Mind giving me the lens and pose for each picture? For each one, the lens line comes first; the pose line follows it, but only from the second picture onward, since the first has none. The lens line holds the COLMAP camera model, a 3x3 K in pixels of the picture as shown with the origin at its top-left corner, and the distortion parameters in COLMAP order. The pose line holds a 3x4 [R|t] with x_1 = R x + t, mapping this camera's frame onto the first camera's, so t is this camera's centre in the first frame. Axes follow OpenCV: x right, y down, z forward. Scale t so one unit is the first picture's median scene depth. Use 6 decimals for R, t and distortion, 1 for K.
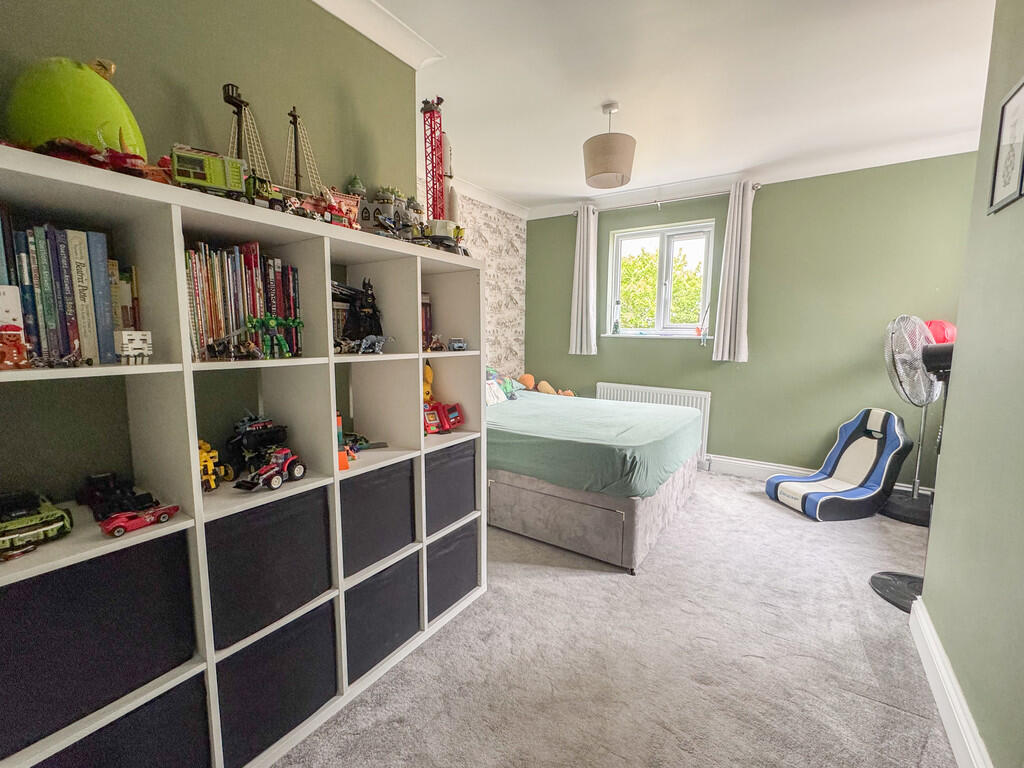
lens RADIAL K [[417.4, 0, 515.9], [0, 417.4, 381.8], [0, 0, 1]] dist [-0.008274, -0.000043]
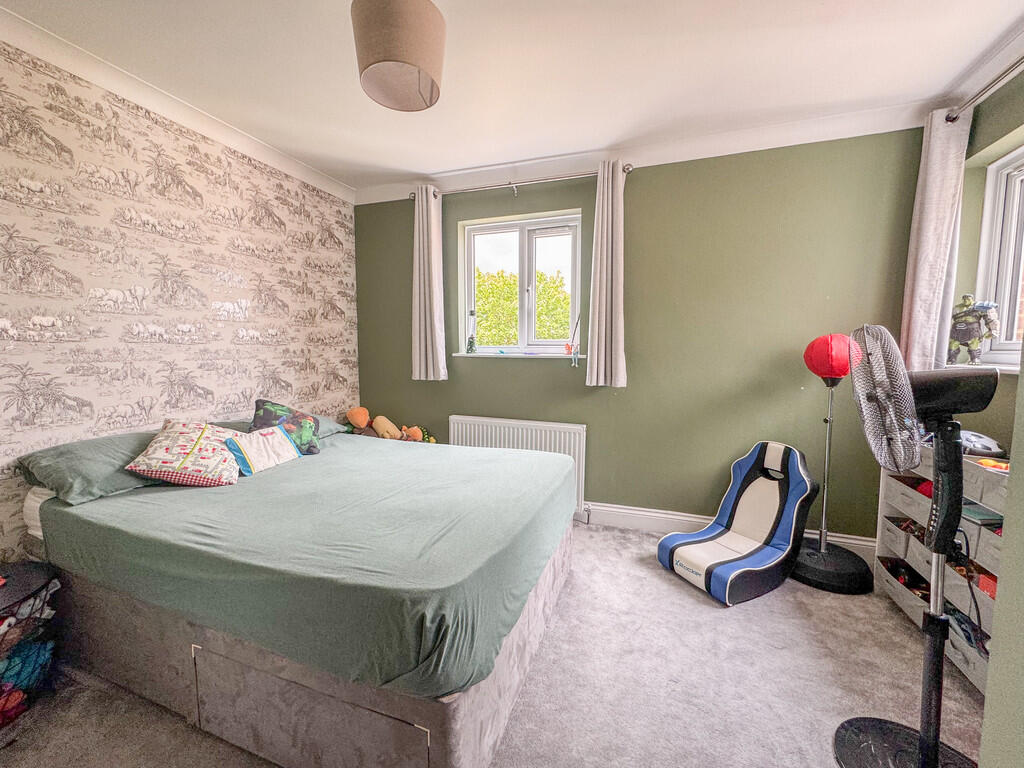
lens RADIAL K [[417.4, 0, 511.6], [0, 417.4, 383.0], [0, 0, 1]] dist [-0.008274, -0.000043]
pose [[0.965887, -0.029648, 0.257261, 0.136552], [0.038655, 0.998801, -0.030024, -0.039371], [-0.256063, 0.038944, 0.965875, 0.281153]]
